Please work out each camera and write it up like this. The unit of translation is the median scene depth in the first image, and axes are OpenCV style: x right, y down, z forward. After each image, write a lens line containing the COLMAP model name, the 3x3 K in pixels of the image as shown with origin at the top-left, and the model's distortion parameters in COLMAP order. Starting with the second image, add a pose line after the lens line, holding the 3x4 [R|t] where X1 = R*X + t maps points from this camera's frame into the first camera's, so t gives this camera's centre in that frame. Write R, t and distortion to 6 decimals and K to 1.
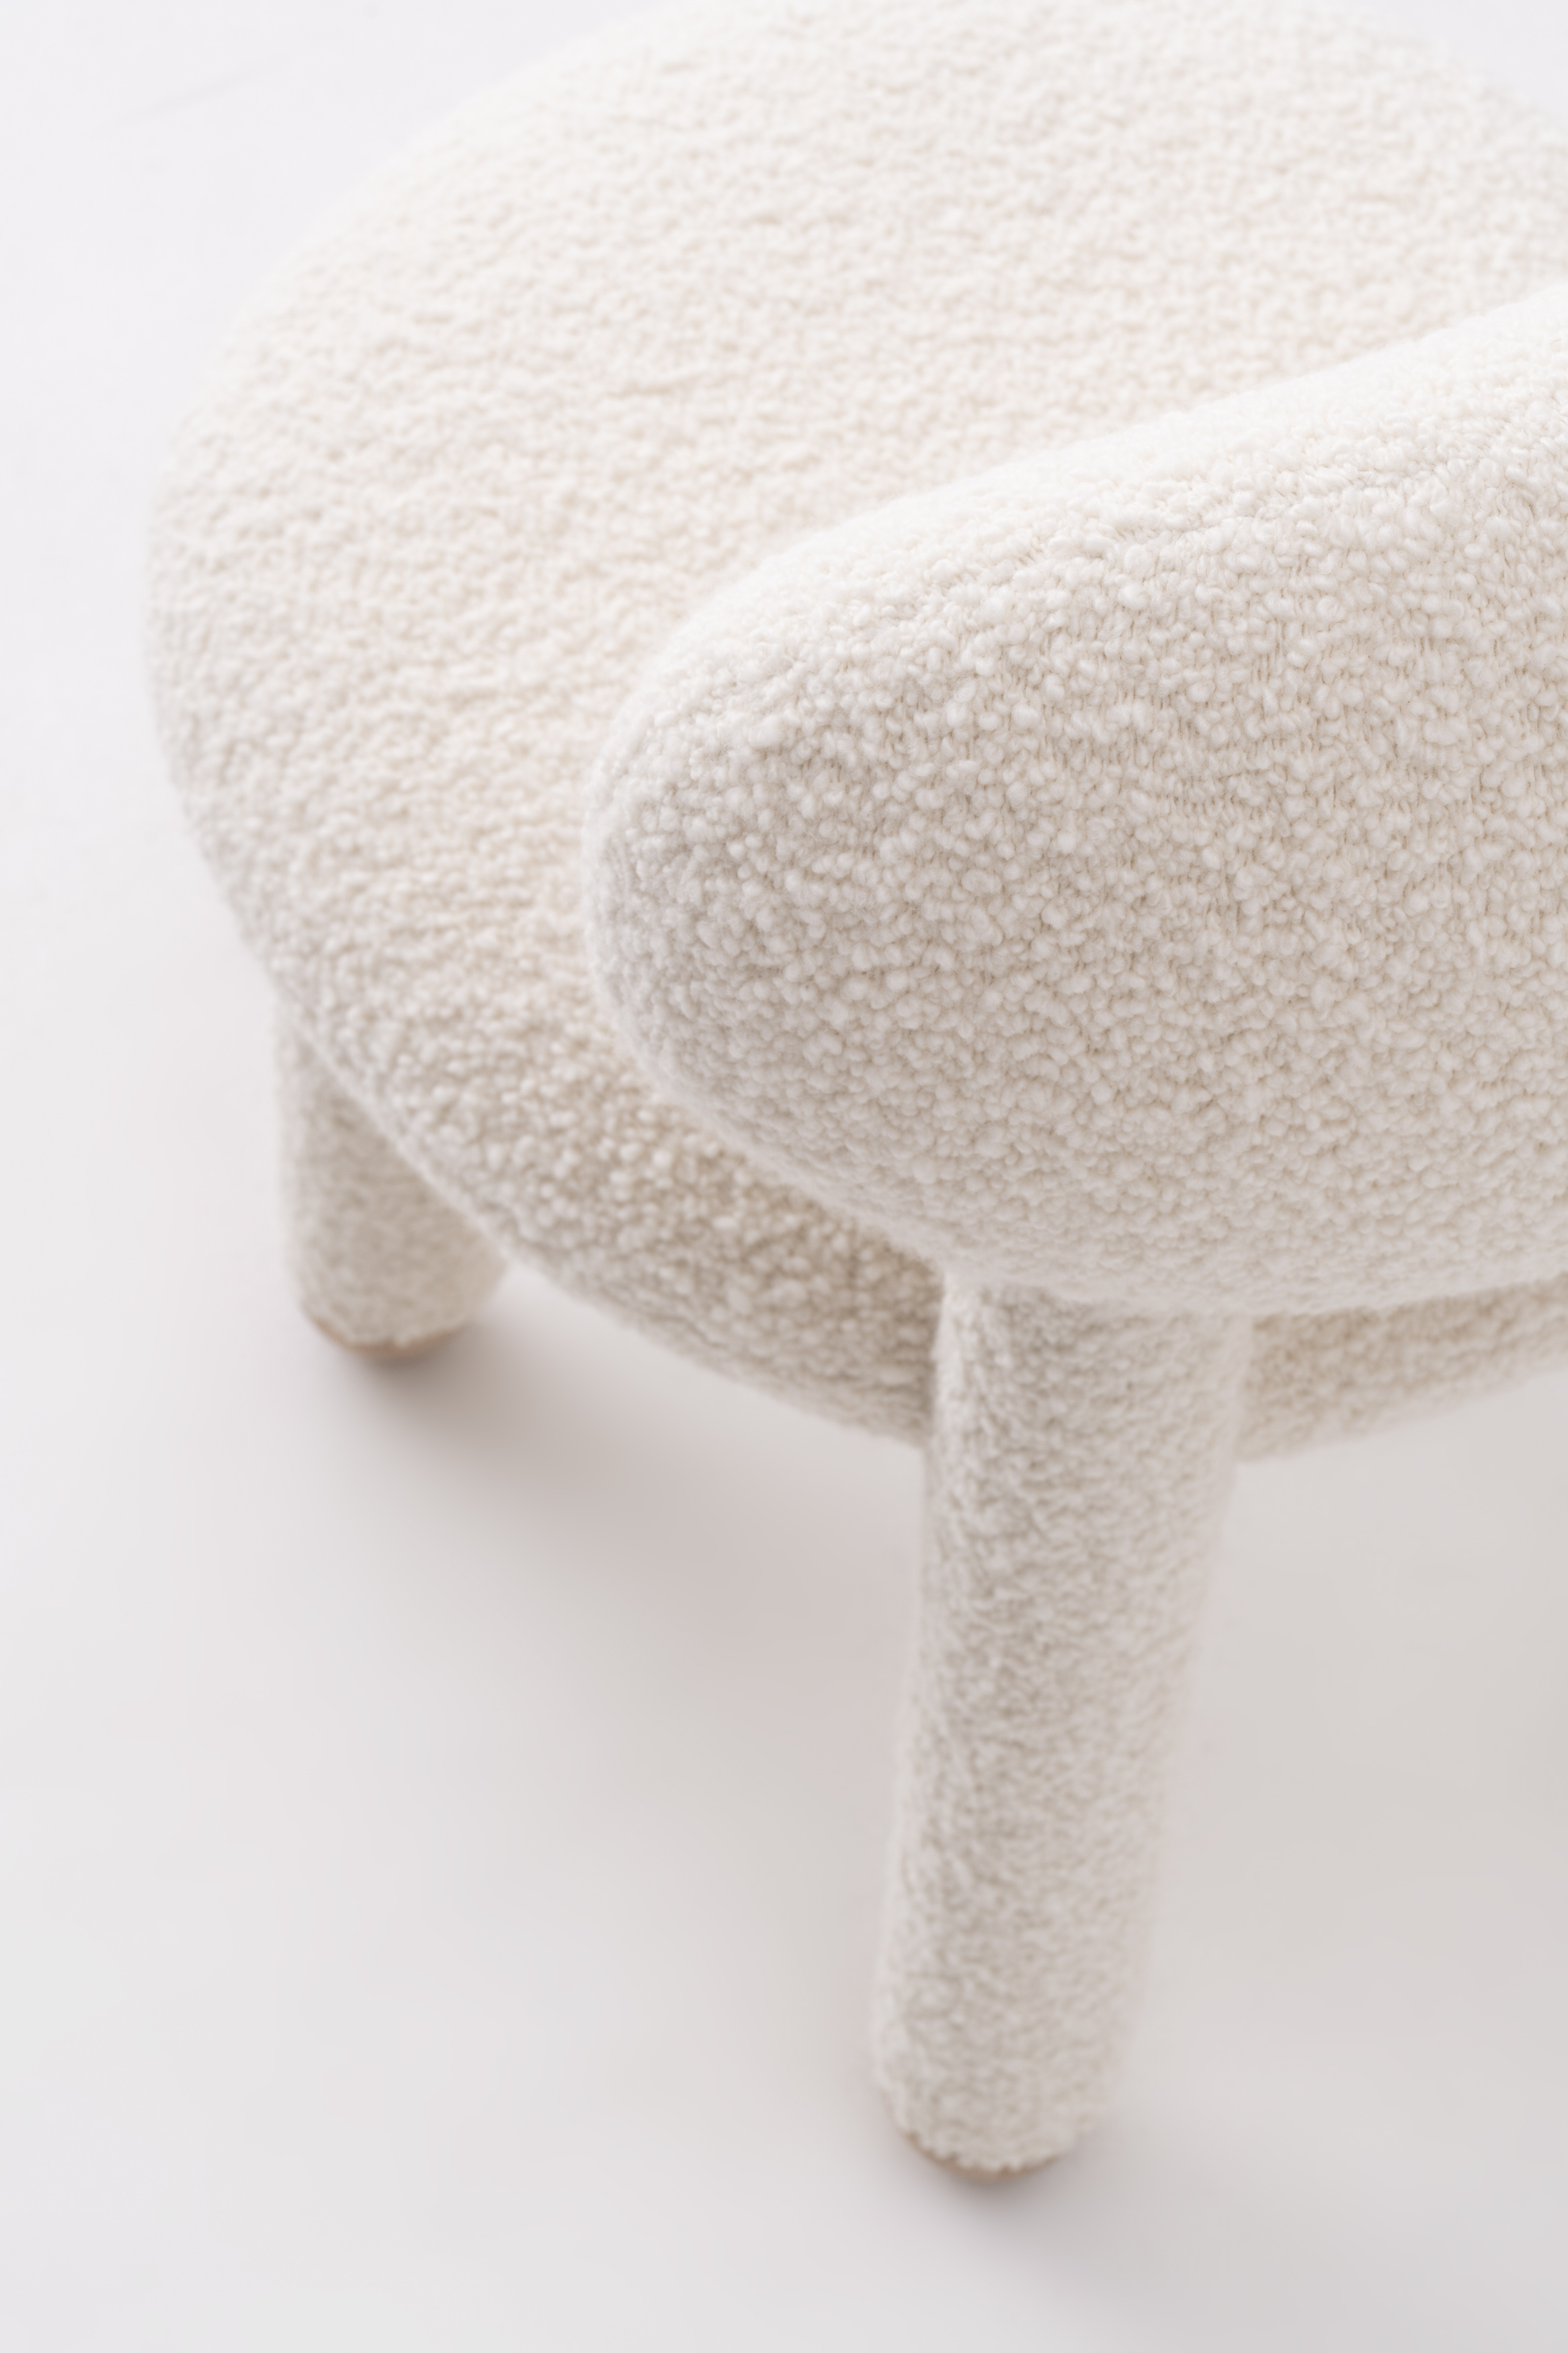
lens RADIAL K [[6817.8, 0, 784.0], [0, 6817.8, 1176.5], [0, 0, 1]] dist [0.026626, -5.790514]
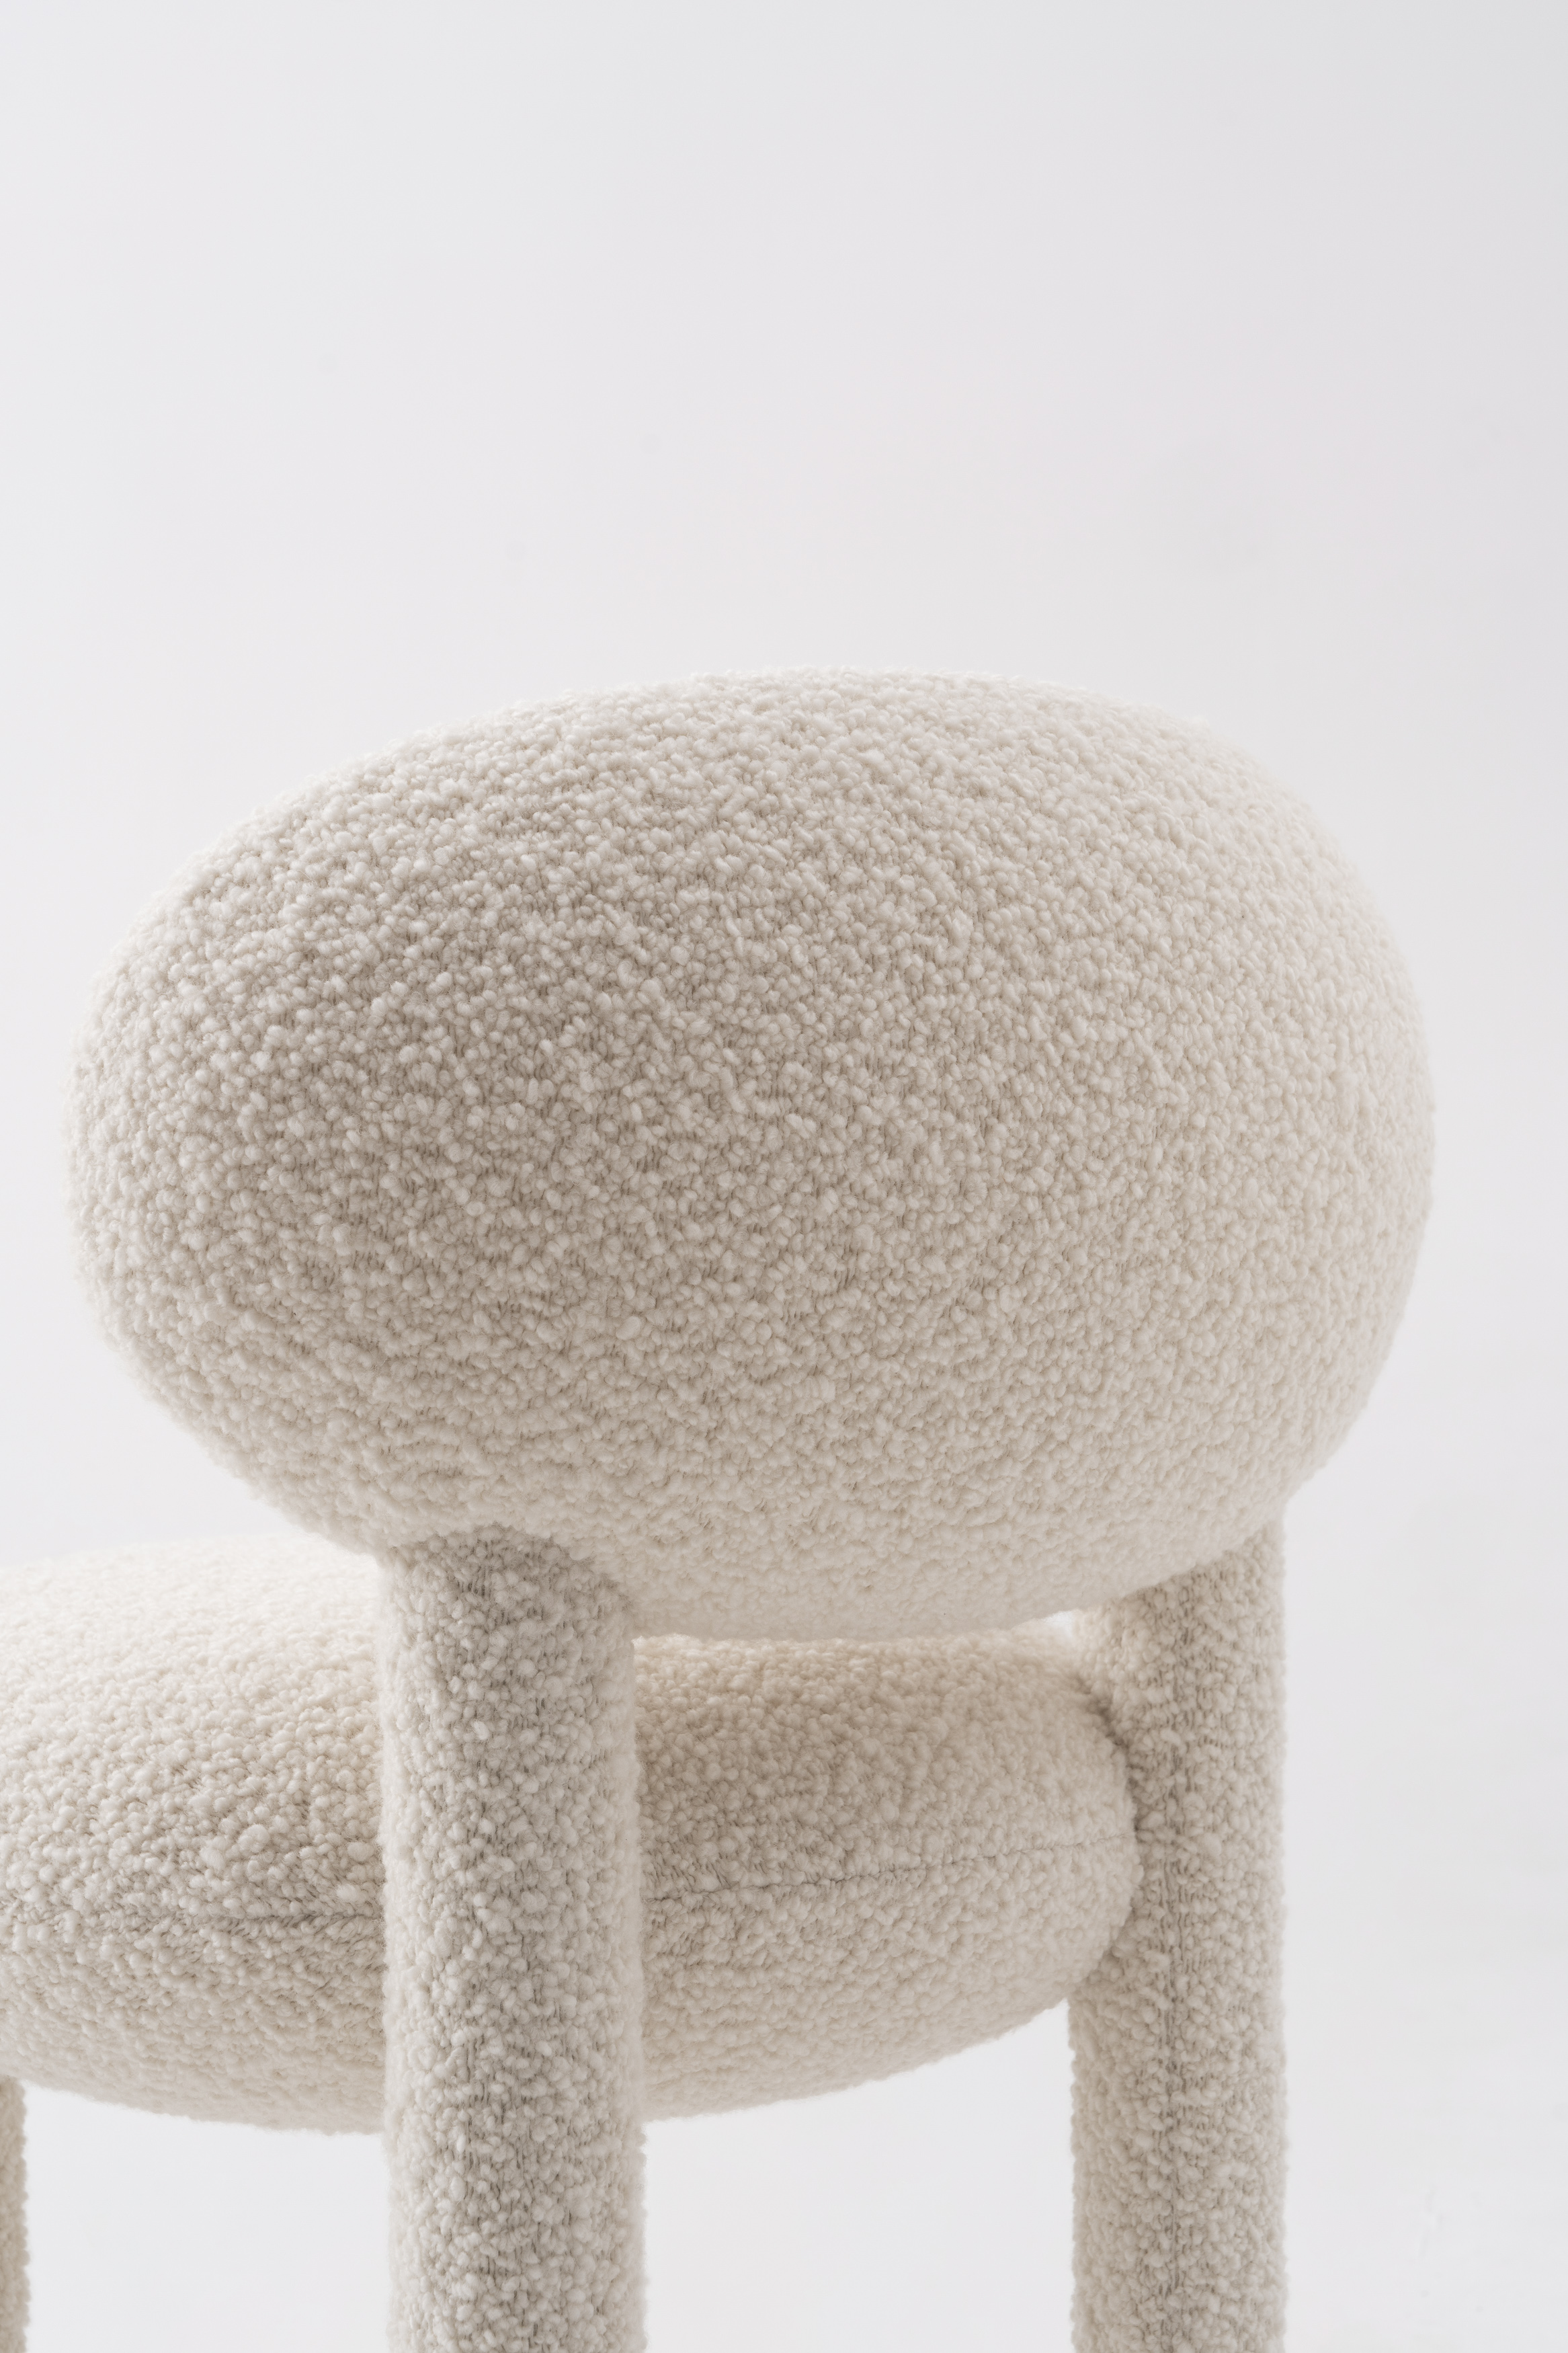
lens RADIAL K [[4484.0, 0, 784.0], [0, 4484.0, 1176.5], [0, 0, 1]] dist [0.064544, -1.372595]
pose [[0.985186, -0.056384, 0.161952, -0.033833], [0.161439, 0.623466, -0.765002, 0.667327], [-0.057838, 0.779815, 0.623333, 0.486622]]
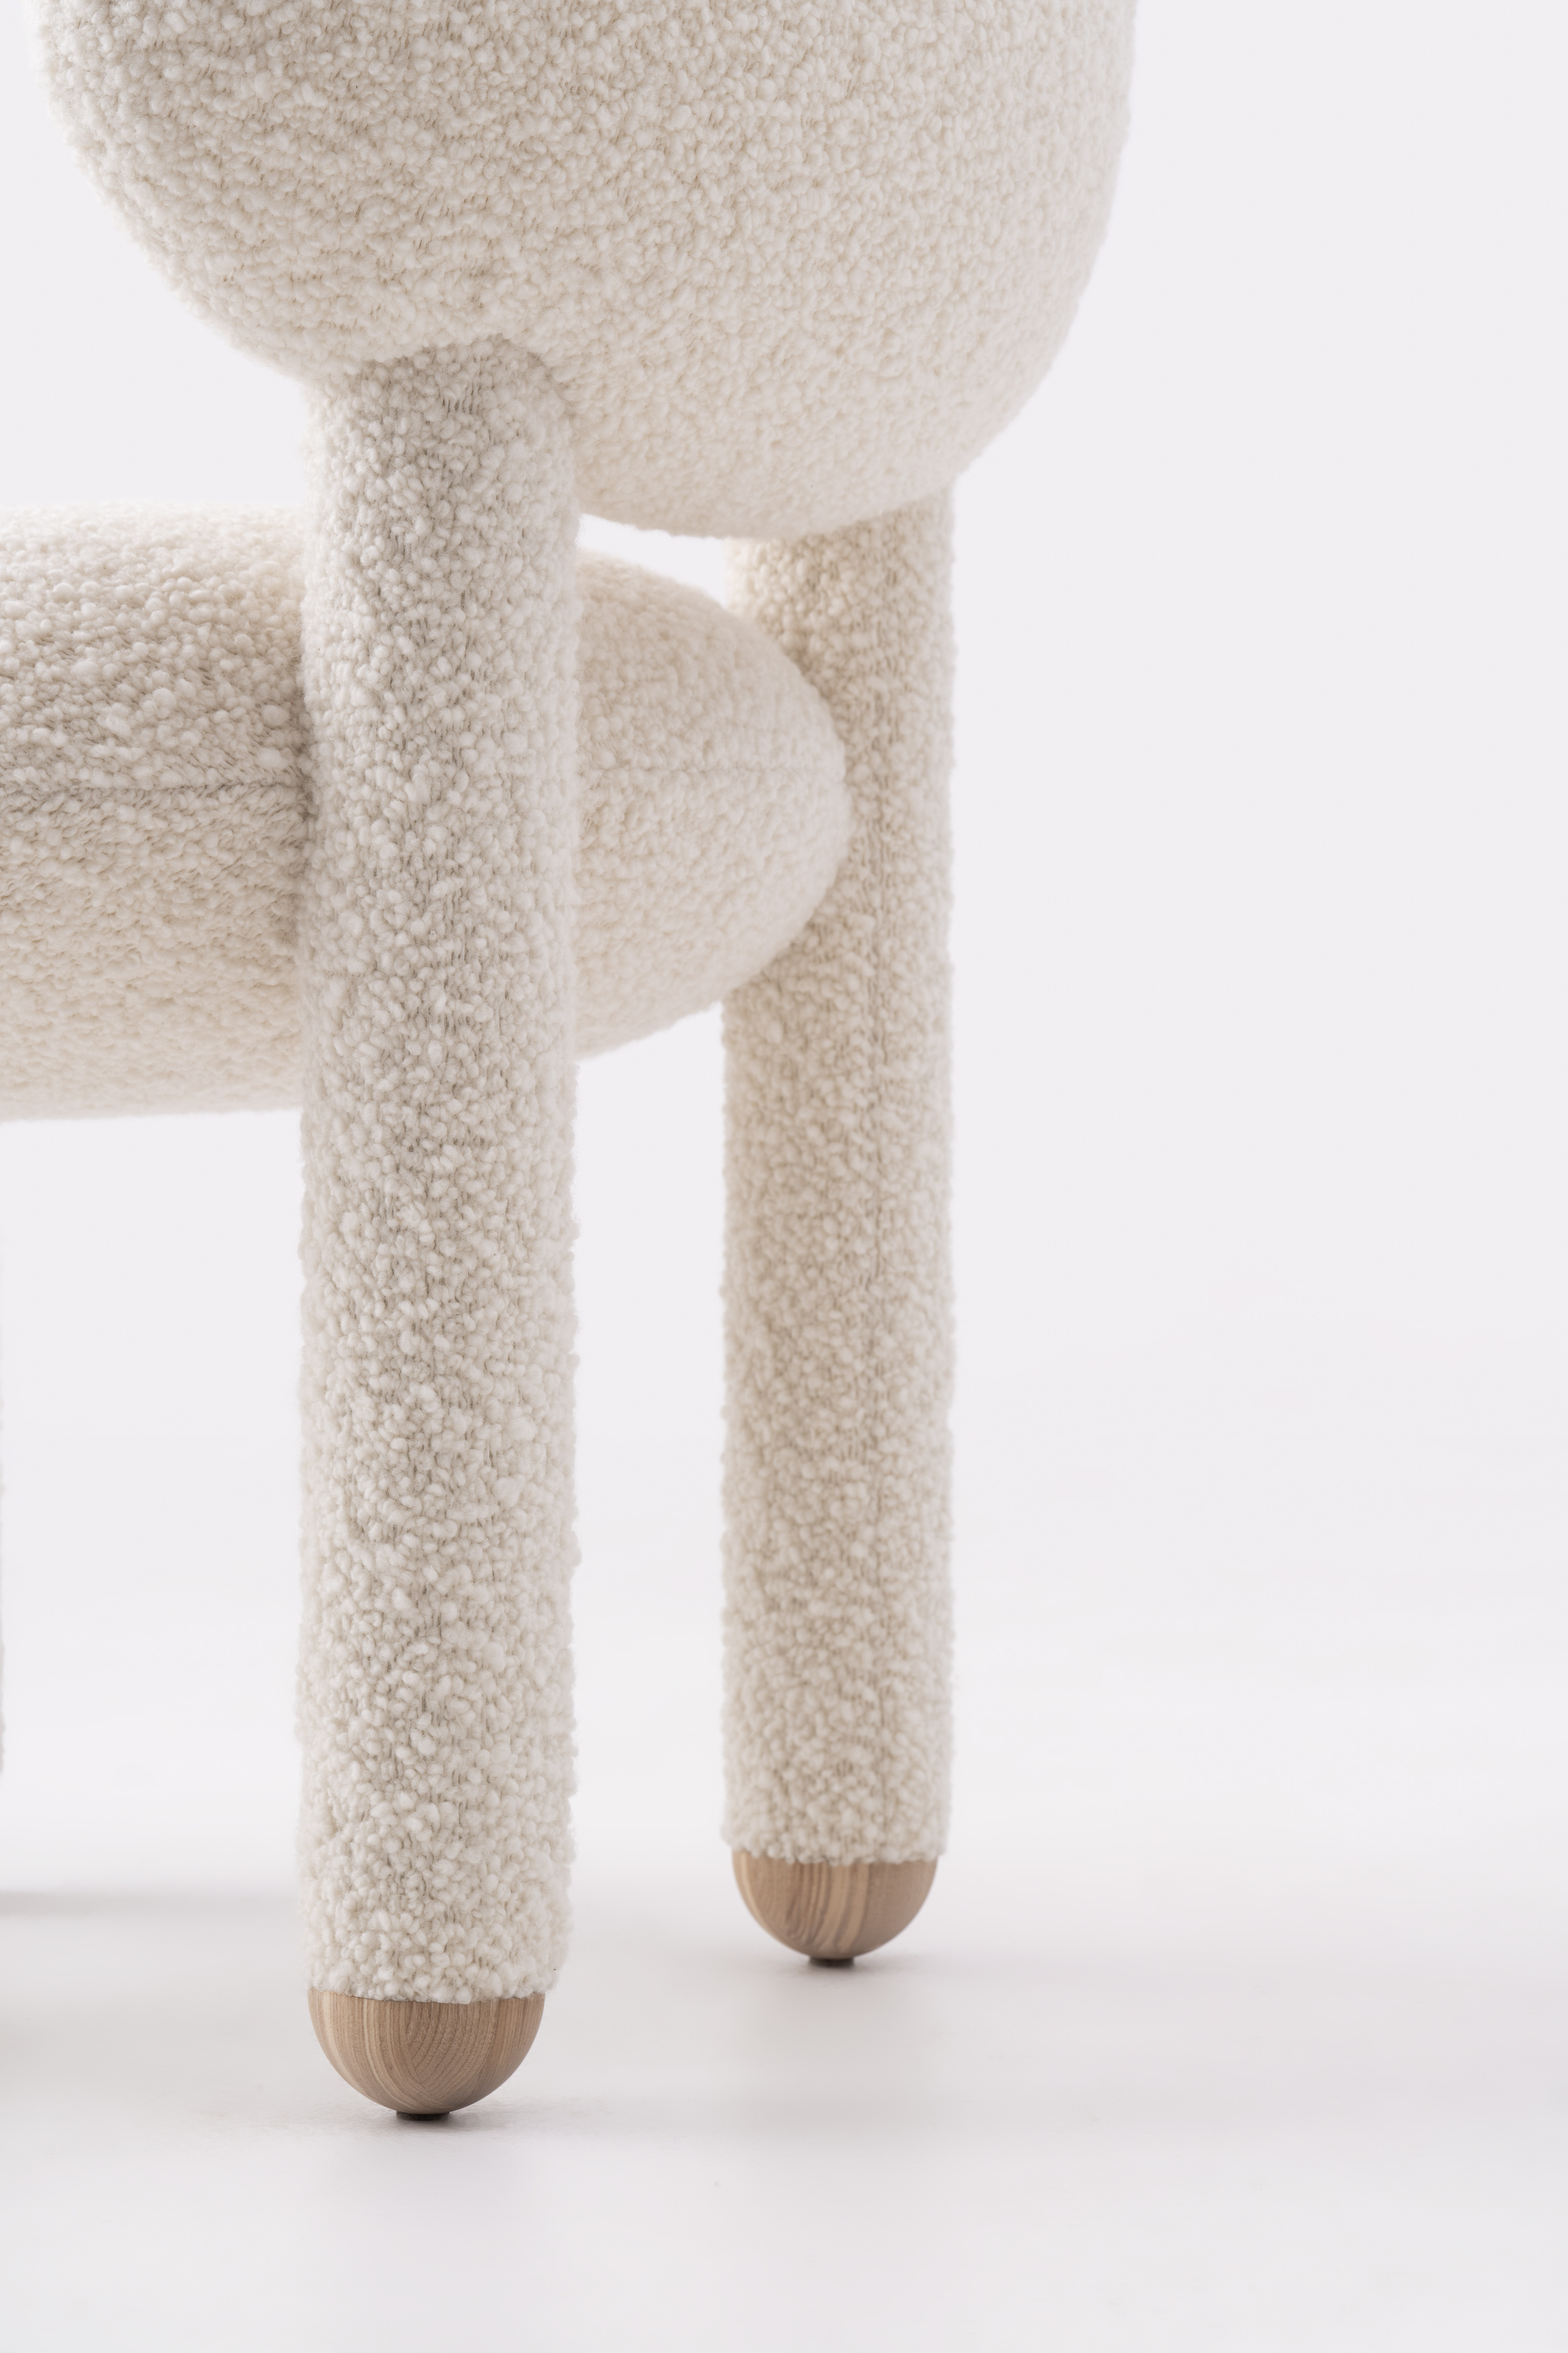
lens RADIAL K [[6817.8, 0, 784.0], [0, 6817.8, 1176.5], [0, 0, 1]] dist [0.026626, -5.790514]
pose [[0.813939, -0.078647, 0.575602, -0.656312], [0.483669, 0.640590, -0.596413, 0.909288], [-0.321819, 0.763845, 0.559441, 0.487998]]
